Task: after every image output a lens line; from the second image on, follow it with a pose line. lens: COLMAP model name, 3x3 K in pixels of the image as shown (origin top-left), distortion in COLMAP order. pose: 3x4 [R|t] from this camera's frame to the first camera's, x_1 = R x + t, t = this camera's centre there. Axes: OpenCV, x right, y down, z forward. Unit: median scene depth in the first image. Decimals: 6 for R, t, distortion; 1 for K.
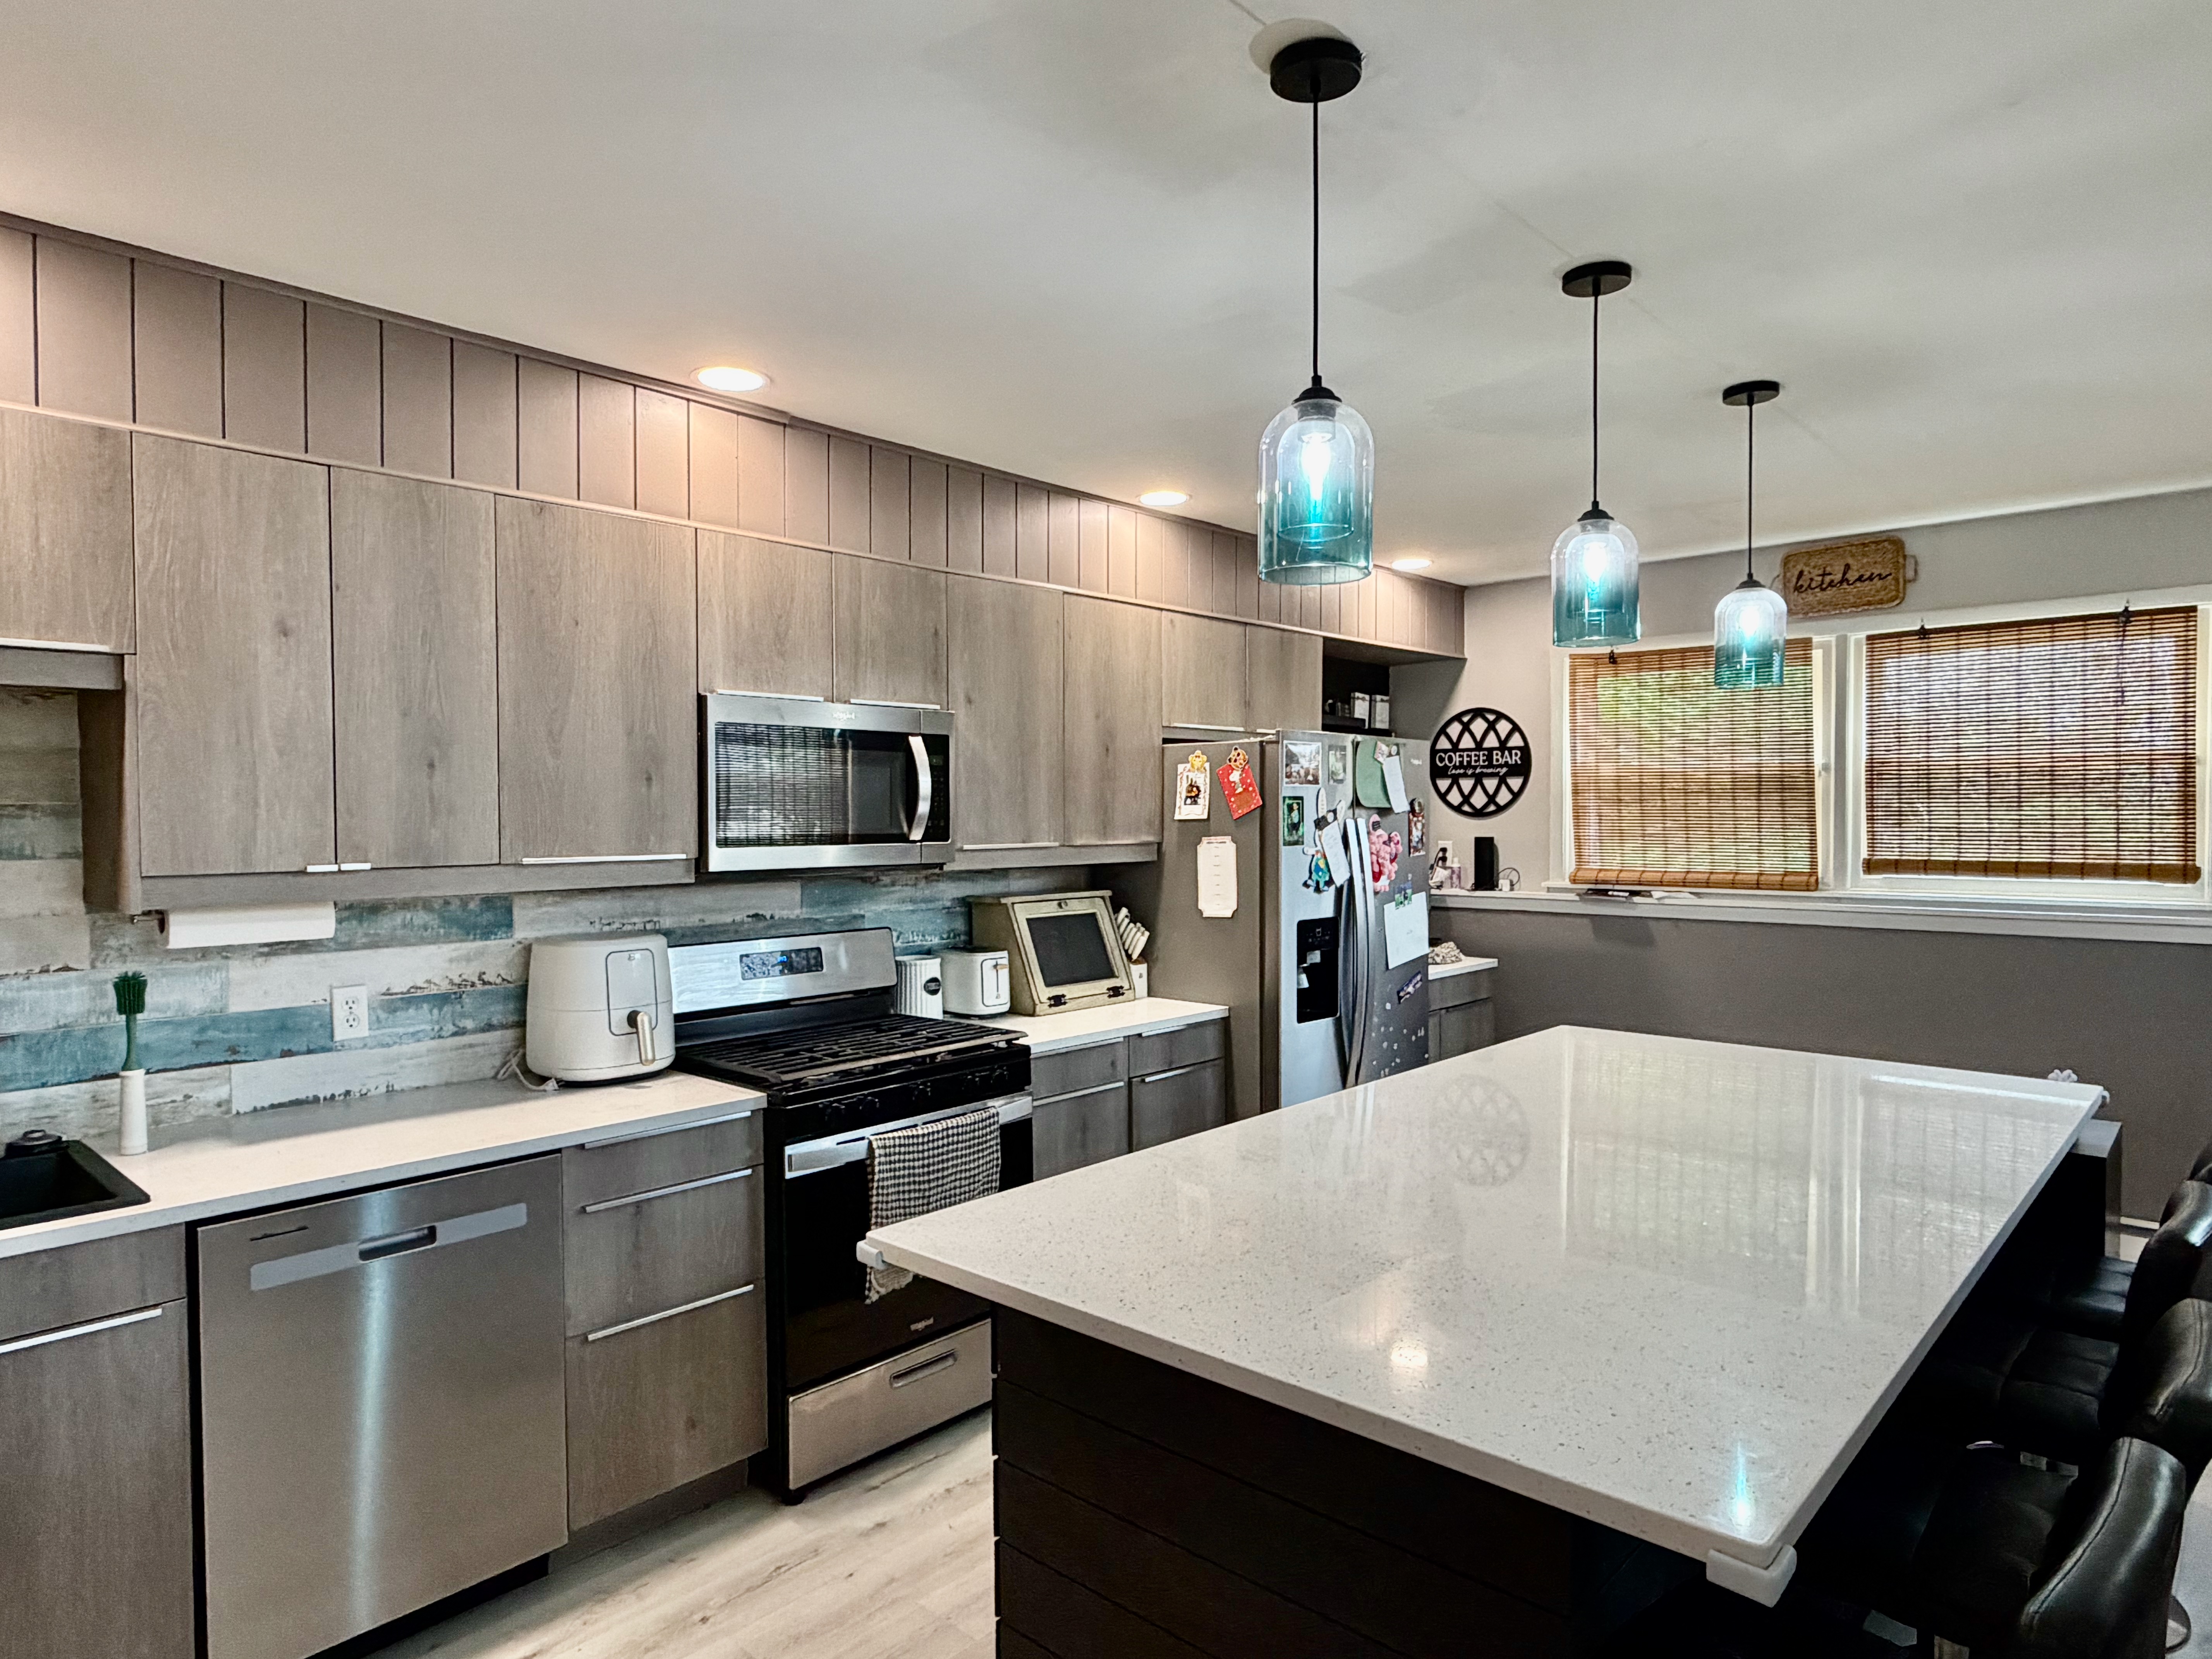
lens RADIAL K [[1326.4, 0, 1092.4], [0, 1326.4, 831.2], [0, 0, 1]] dist [0.000178, 0.000914]
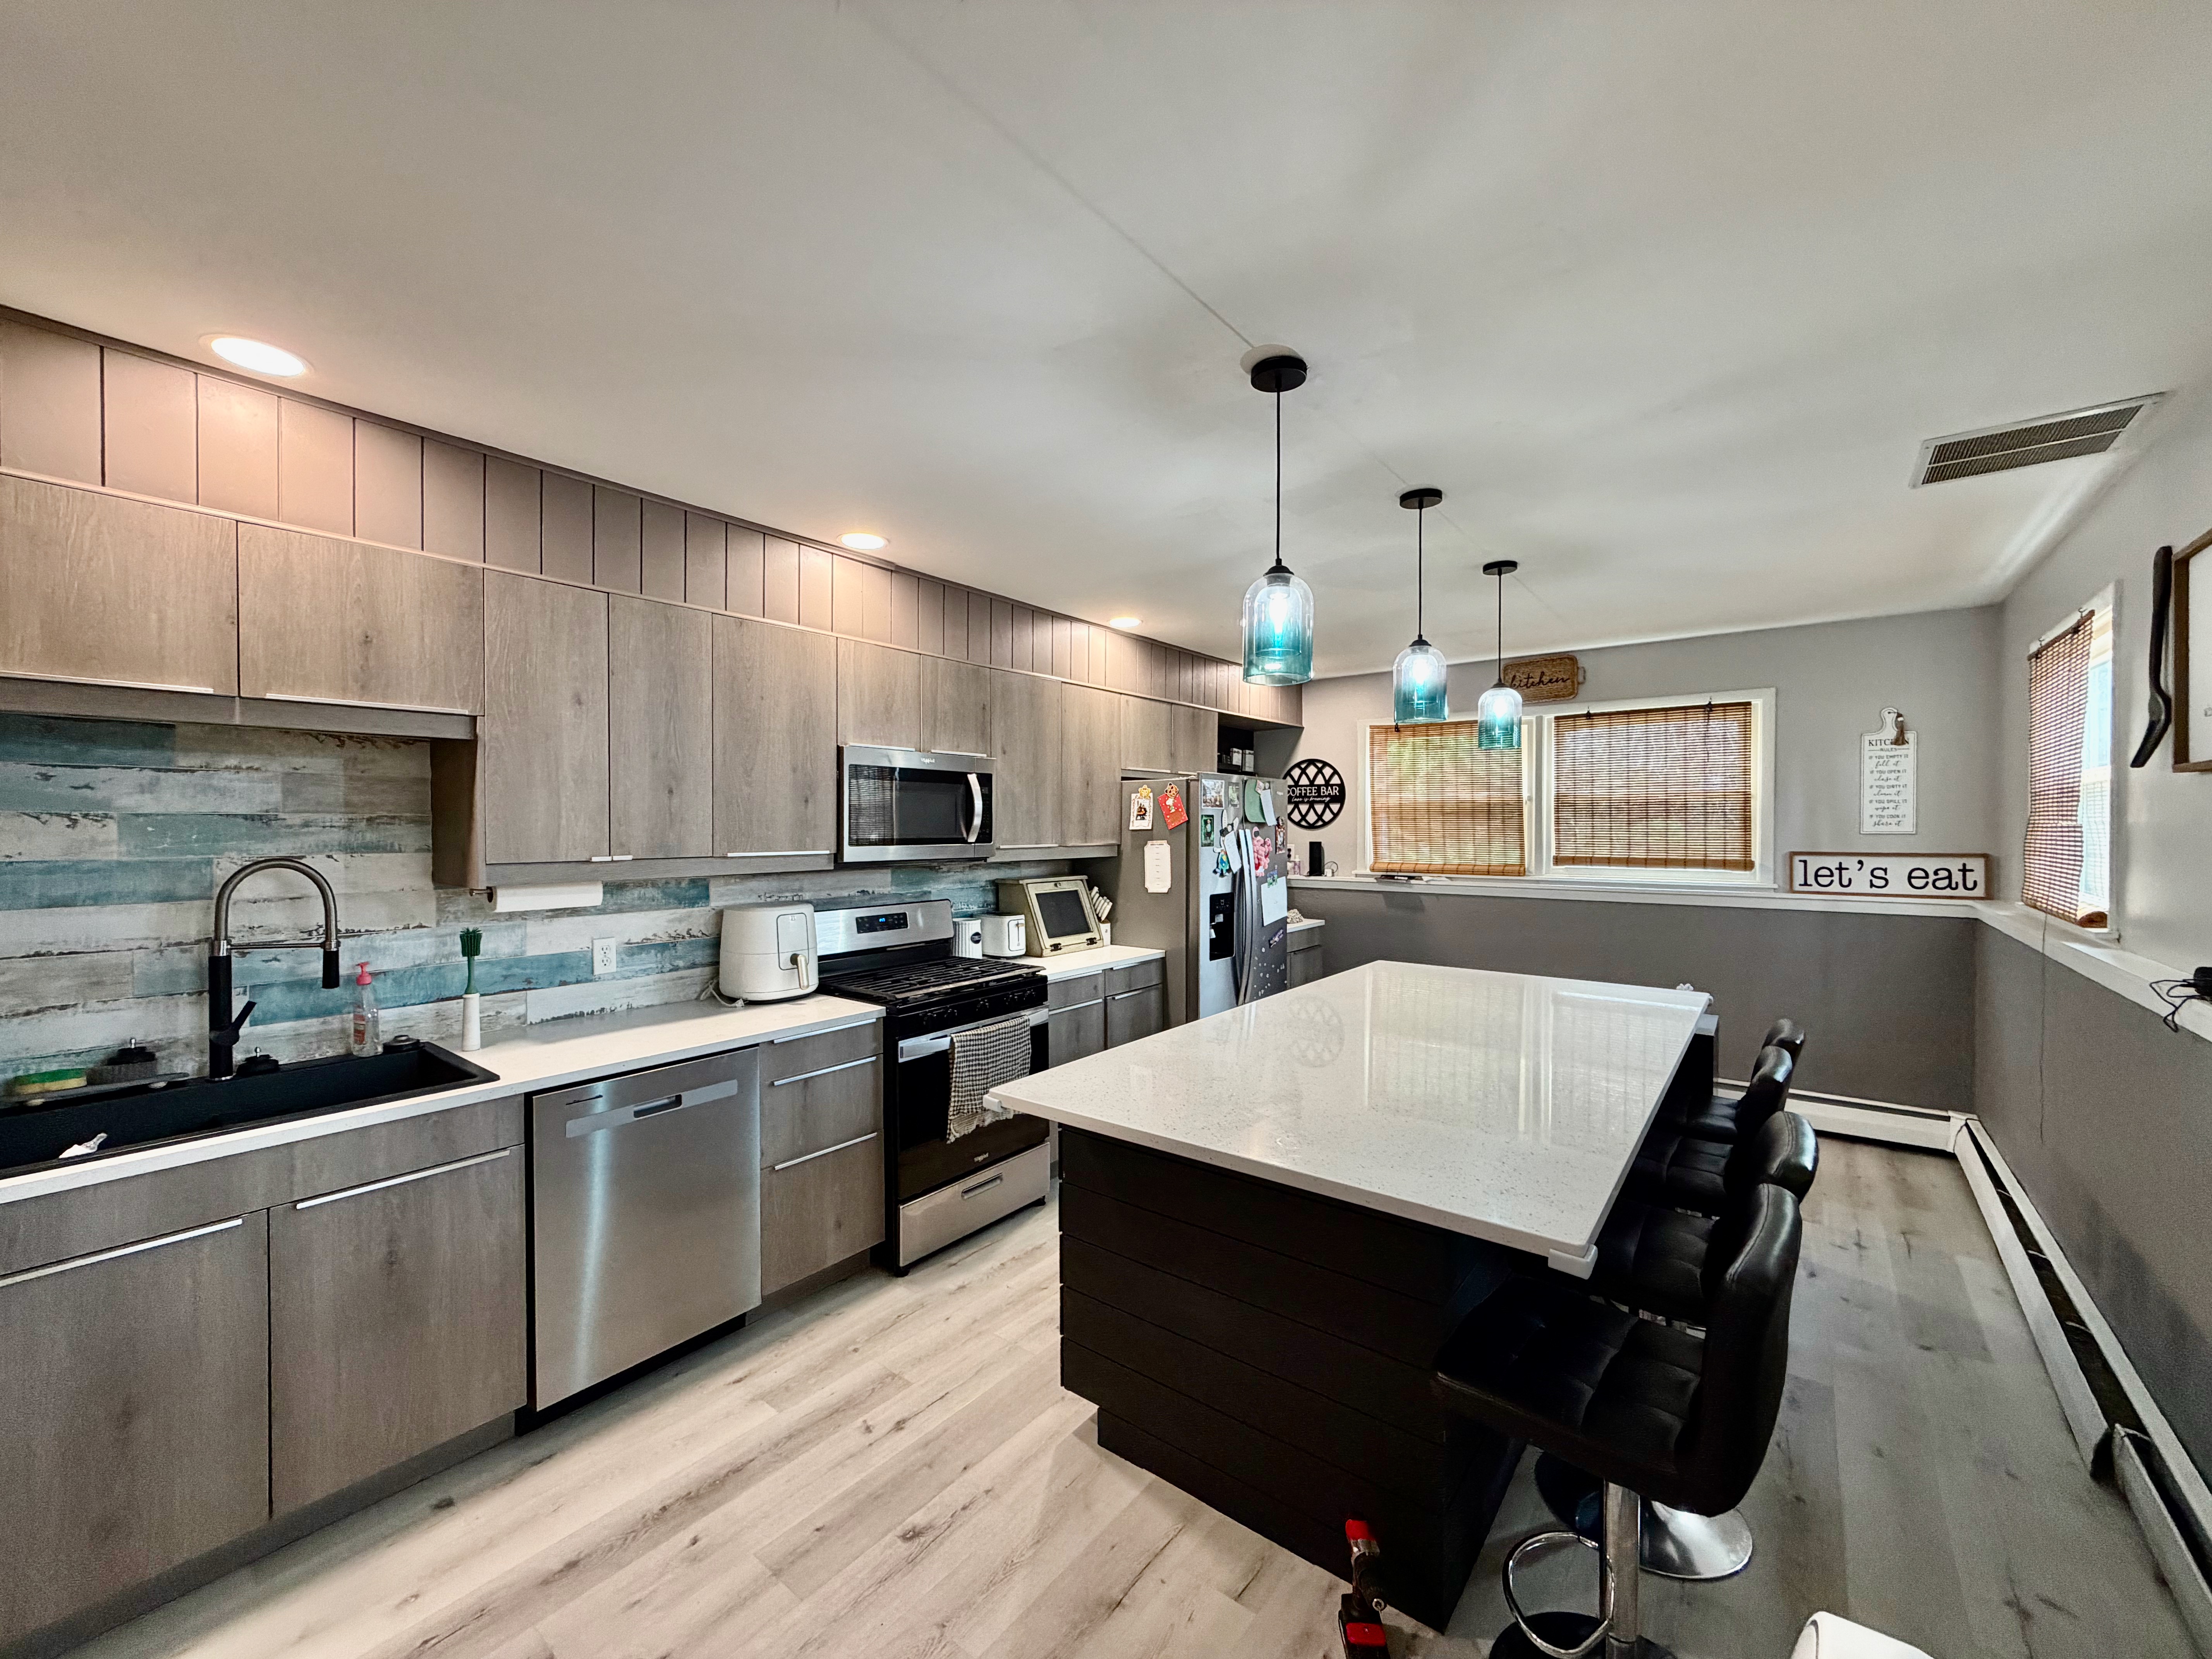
lens RADIAL K [[892.6, 0, 1095.7], [0, 892.6, 828.5], [0, 0, 1]] dist [0.001212, -0.000402]
pose [[0.996896, 0.004254, 0.078613, -0.081769], [-0.003397, 0.999933, -0.011040, 0.002045], [-0.078654, 0.010738, 0.996844, -0.045981]]
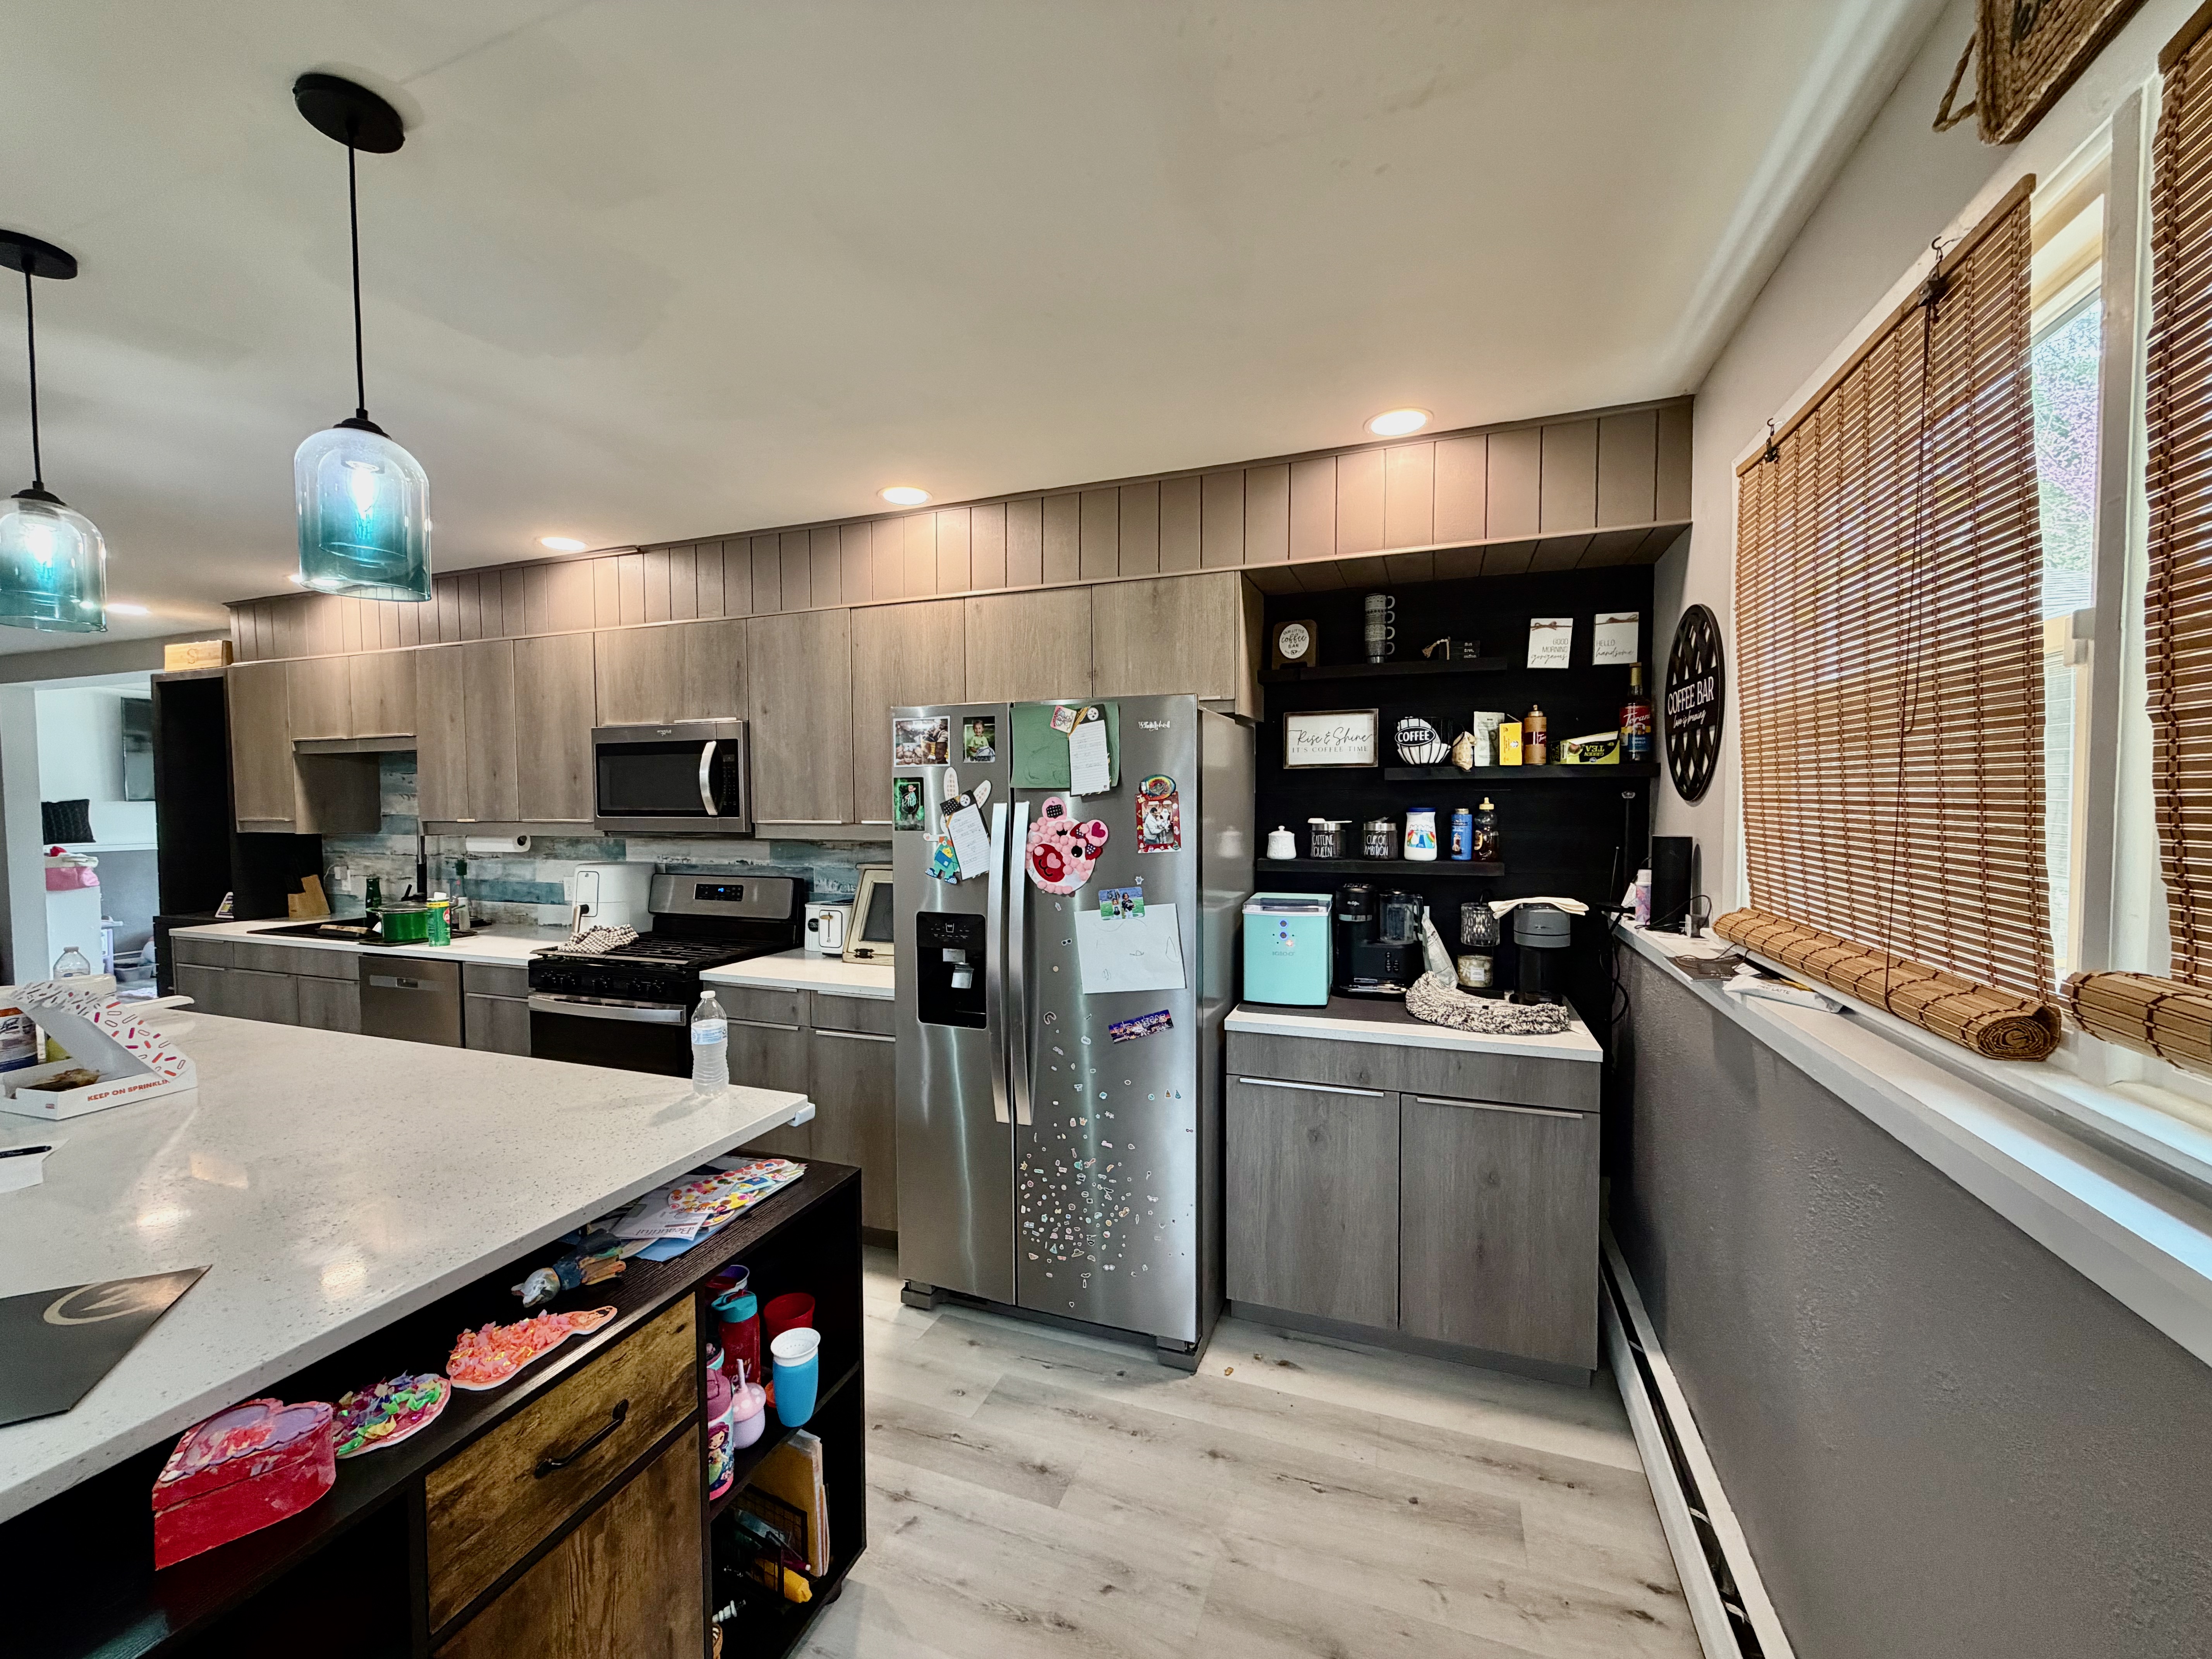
lens RADIAL K [[892.6, 0, 1084.7], [0, 892.6, 828.4], [0, 0, 1]] dist [0.001212, -0.000402]
pose [[0.367017, 0.035634, -0.929531, 1.033116], [-0.008073, 0.999350, 0.035124, -0.018482], [0.930179, -0.005387, 0.367067, 1.169714]]
